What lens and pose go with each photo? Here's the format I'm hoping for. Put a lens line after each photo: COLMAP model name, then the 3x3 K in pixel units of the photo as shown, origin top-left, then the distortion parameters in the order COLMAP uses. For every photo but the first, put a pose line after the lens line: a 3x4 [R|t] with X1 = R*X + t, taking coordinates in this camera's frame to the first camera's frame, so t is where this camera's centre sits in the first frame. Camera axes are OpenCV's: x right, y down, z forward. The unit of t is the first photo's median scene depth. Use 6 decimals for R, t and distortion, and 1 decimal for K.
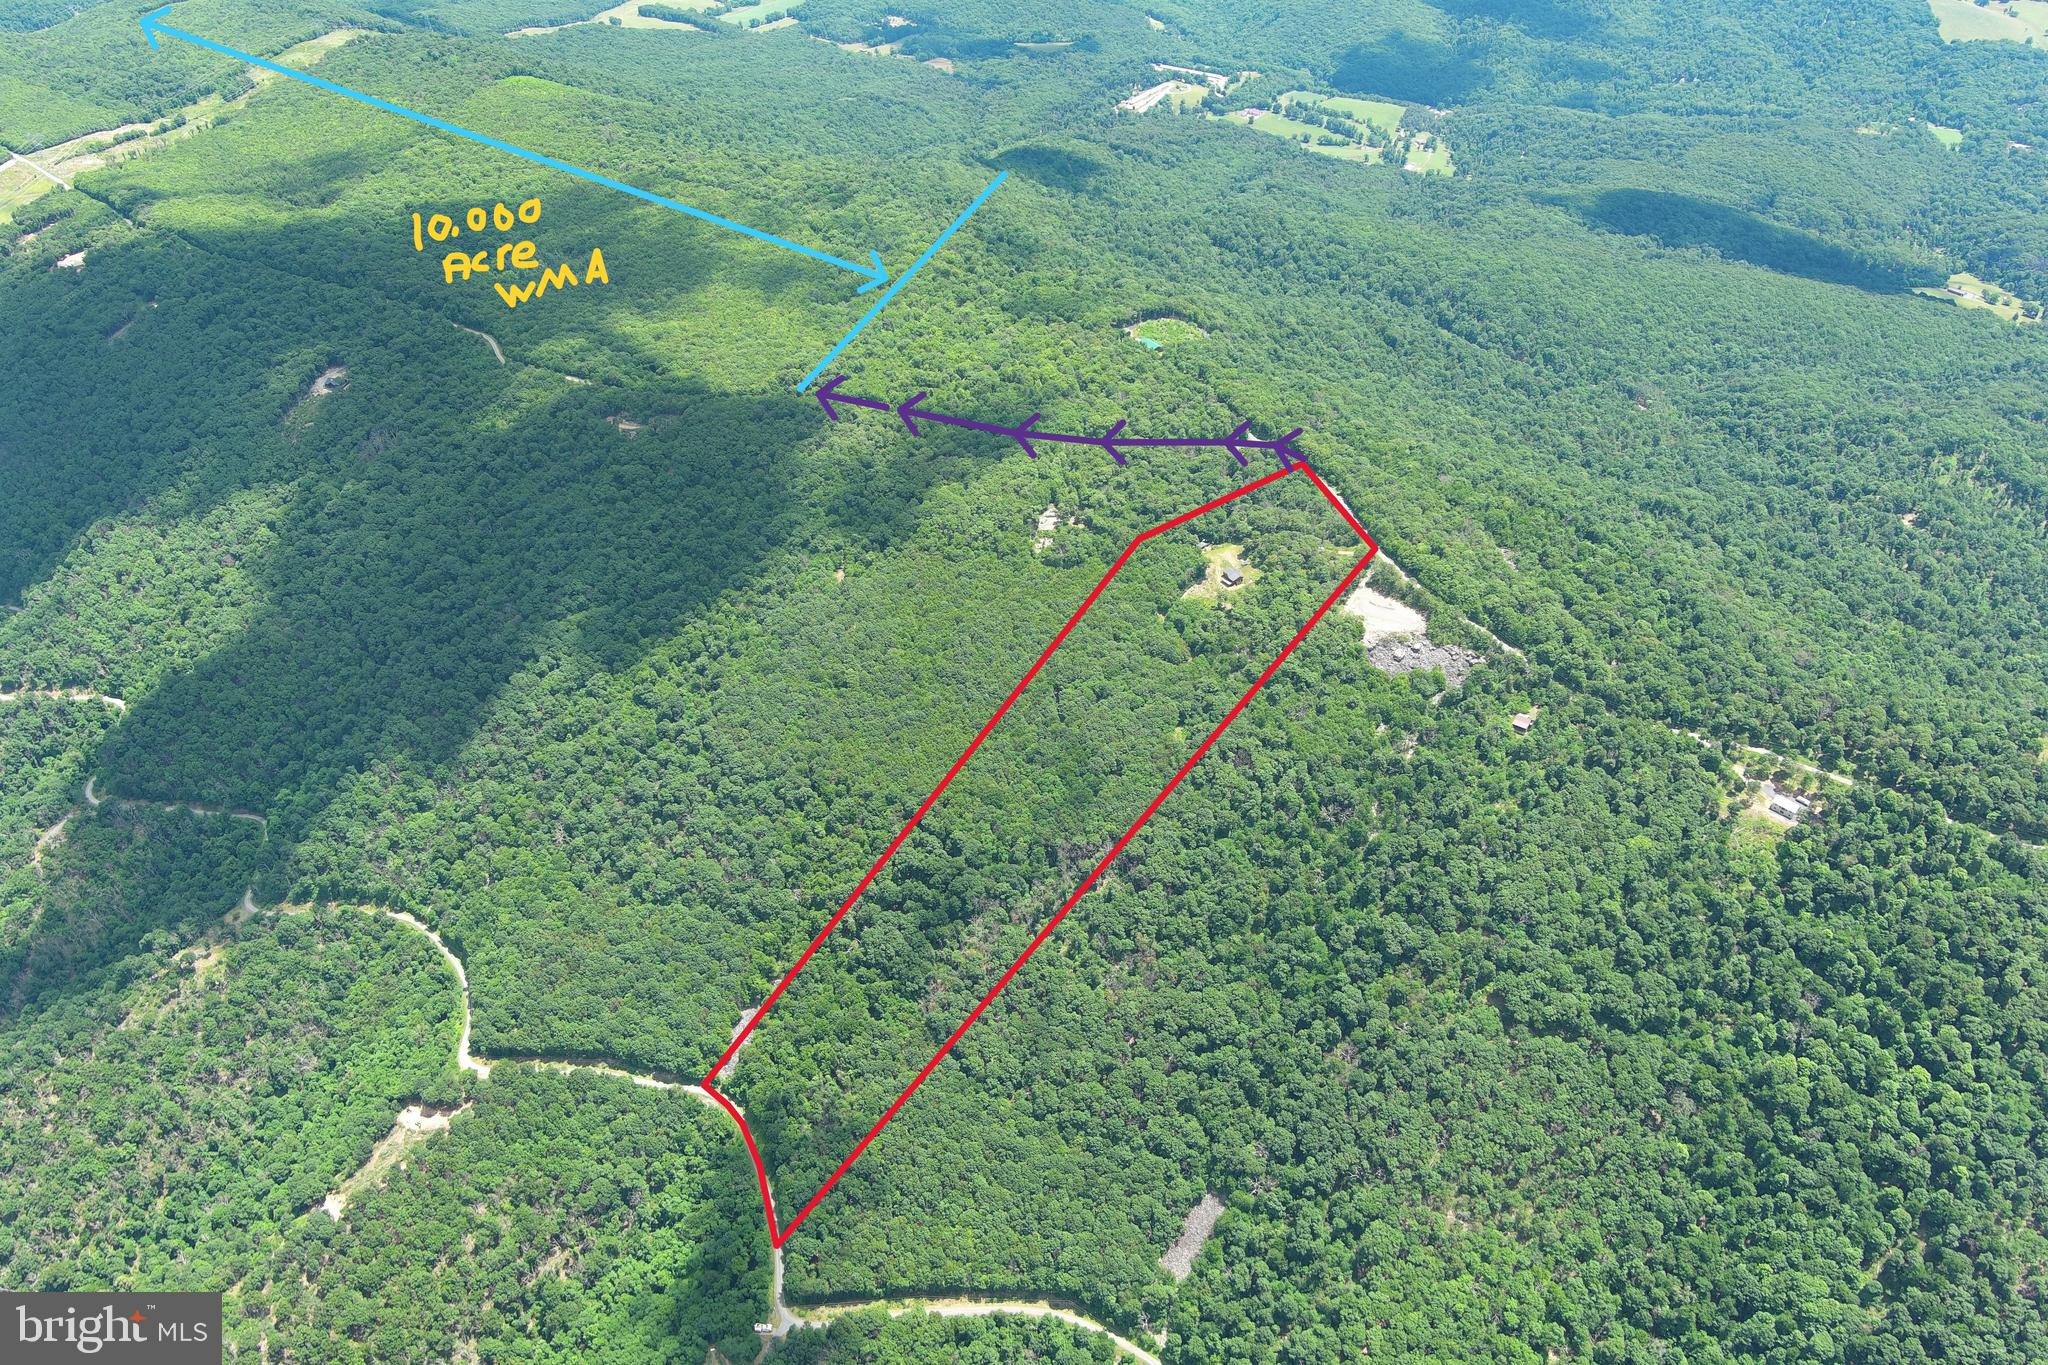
lens RADIAL K [[1582.9, 0, 1024.0], [0, 1582.9, 682.5], [0, 0, 1]] dist [0.034466, -0.041685]
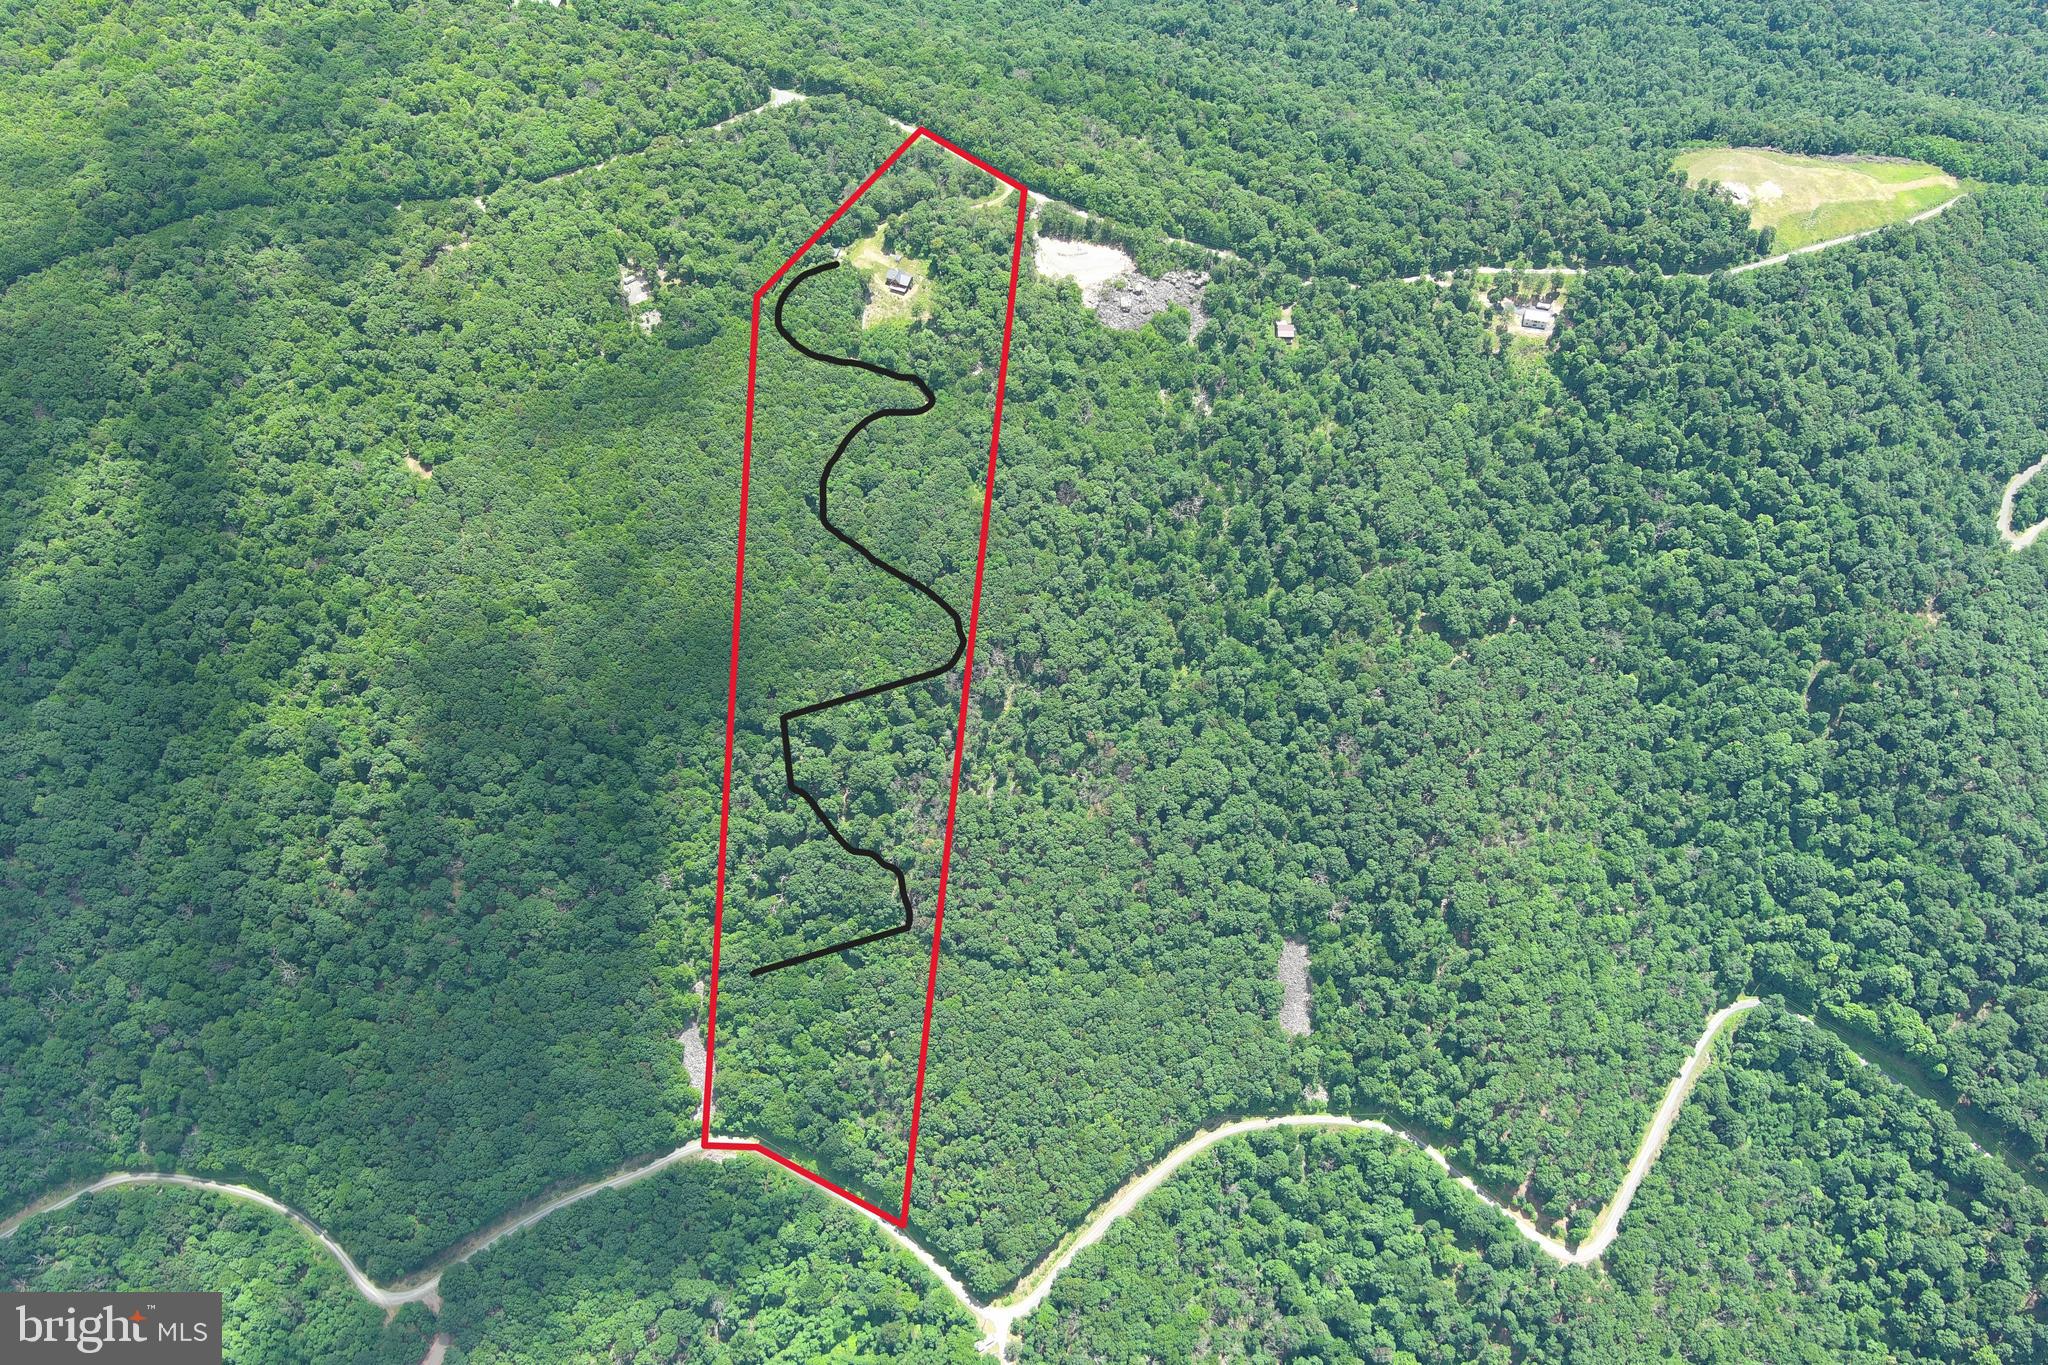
lens RADIAL K [[1579.9, 0, 1024.0], [0, 1579.9, 682.5], [0, 0, 1]] dist [0.055436, -0.100205]
pose [[0.793466, -0.462934, 0.395101, -0.296978], [0.326138, 0.871521, 0.366177, -0.203826], [-0.513854, -0.161692, 0.842502, 0.287583]]
